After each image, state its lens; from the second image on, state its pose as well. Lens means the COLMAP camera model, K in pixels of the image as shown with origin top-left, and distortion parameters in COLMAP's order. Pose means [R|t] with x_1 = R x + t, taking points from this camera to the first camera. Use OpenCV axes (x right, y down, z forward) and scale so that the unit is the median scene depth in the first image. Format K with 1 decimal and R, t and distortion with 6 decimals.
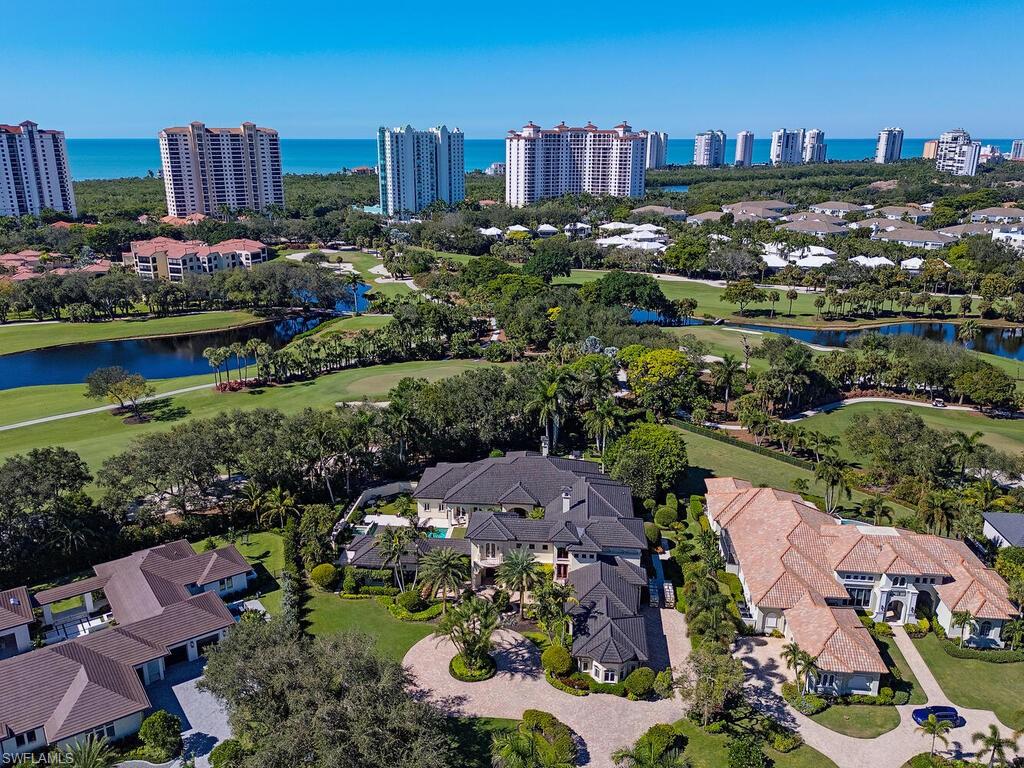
lens RADIAL K [[776.6, 0, 526.5], [0, 776.6, 386.7], [0, 0, 1]] dist [0.003576, -0.009935]
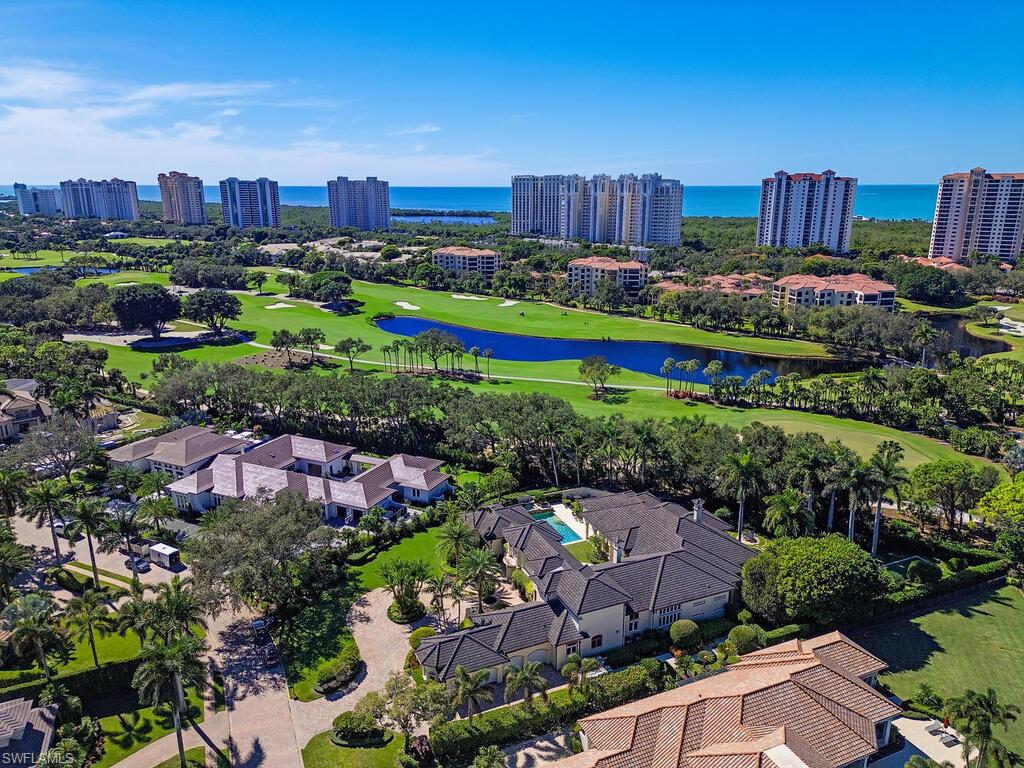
lens RADIAL K [[699.1, 0, 512.0], [0, 699.1, 384.0], [0, 0, 1]] dist [0.099921, -0.113768]
pose [[0.506781, 0.231443, -0.830426, 0.313413], [-0.261825, 0.959107, 0.107525, -0.053280], [0.821353, 0.162935, 0.546655, 0.173439]]
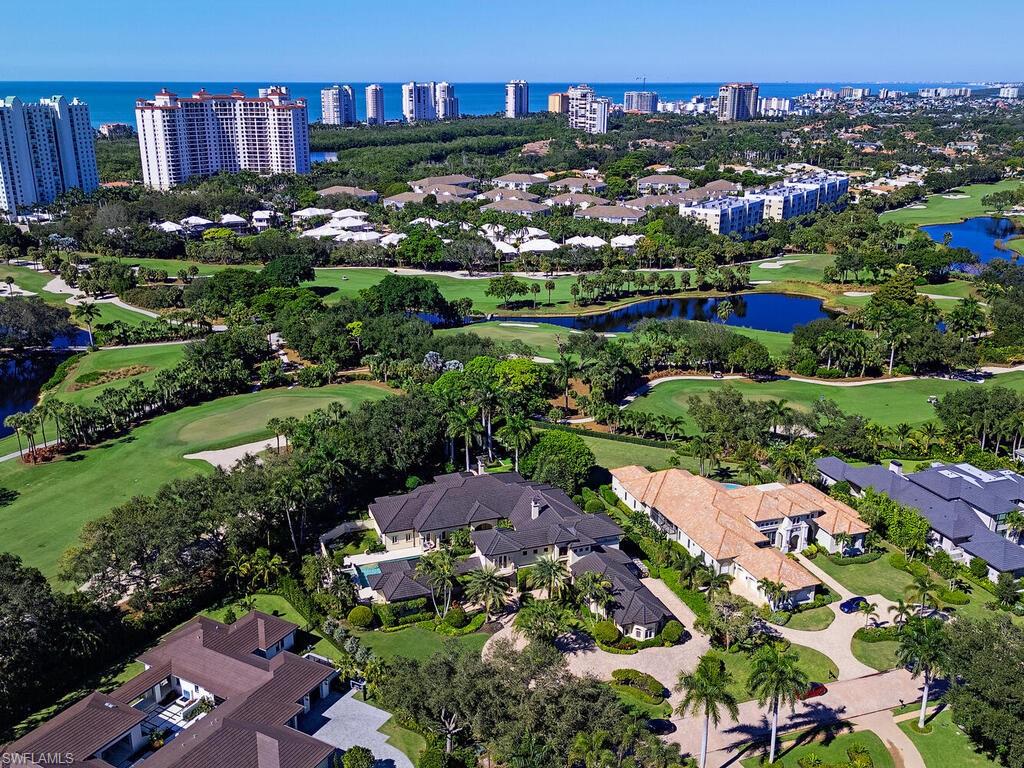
lens RADIAL K [[875.7, 0, 512.0], [0, 875.7, 384.0], [0, 0, 1]] dist [0.073563, -0.230458]
pose [[0.911623, -0.129049, 0.390243, -0.228092], [0.122949, 0.991578, 0.040690, -0.046820], [-0.392208, 0.010886, 0.919812, -0.096547]]
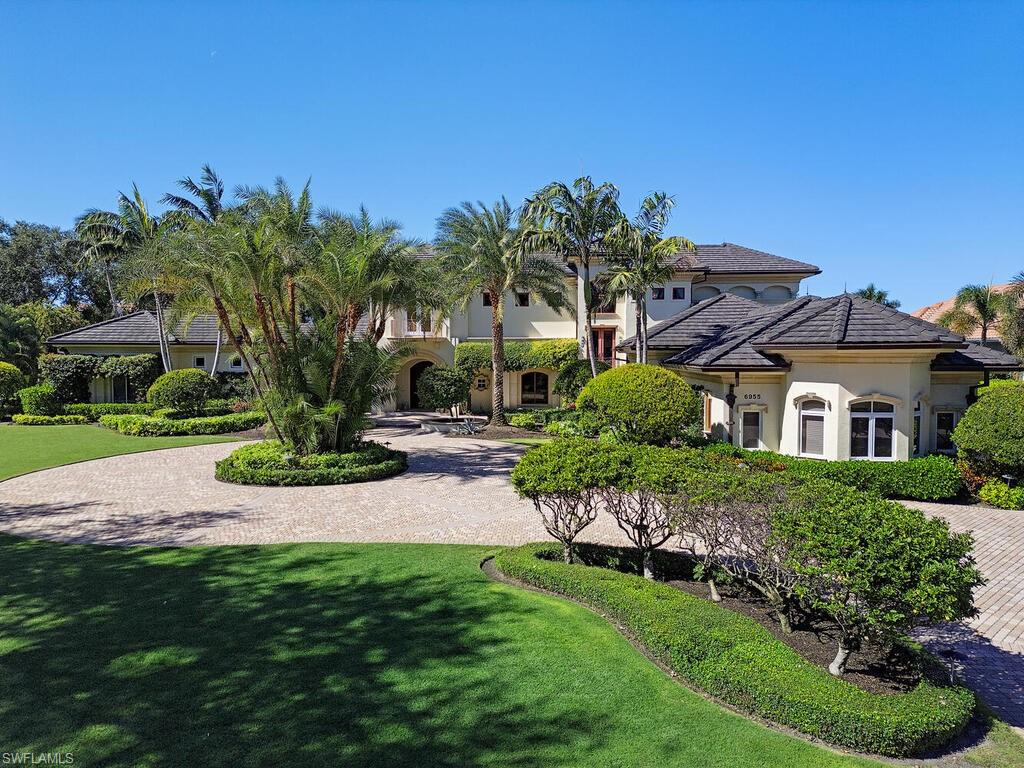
lens RADIAL K [[706.6, 0, 512.0], [0, 706.6, 384.0], [0, 0, 1]] dist [-0.000126, -0.001105]
pose [[0.999784, -0.004433, 0.020290, -0.002779], [0.009523, 0.966046, -0.258194, 0.152465], [-0.018456, 0.258331, 0.965880, 0.291495]]
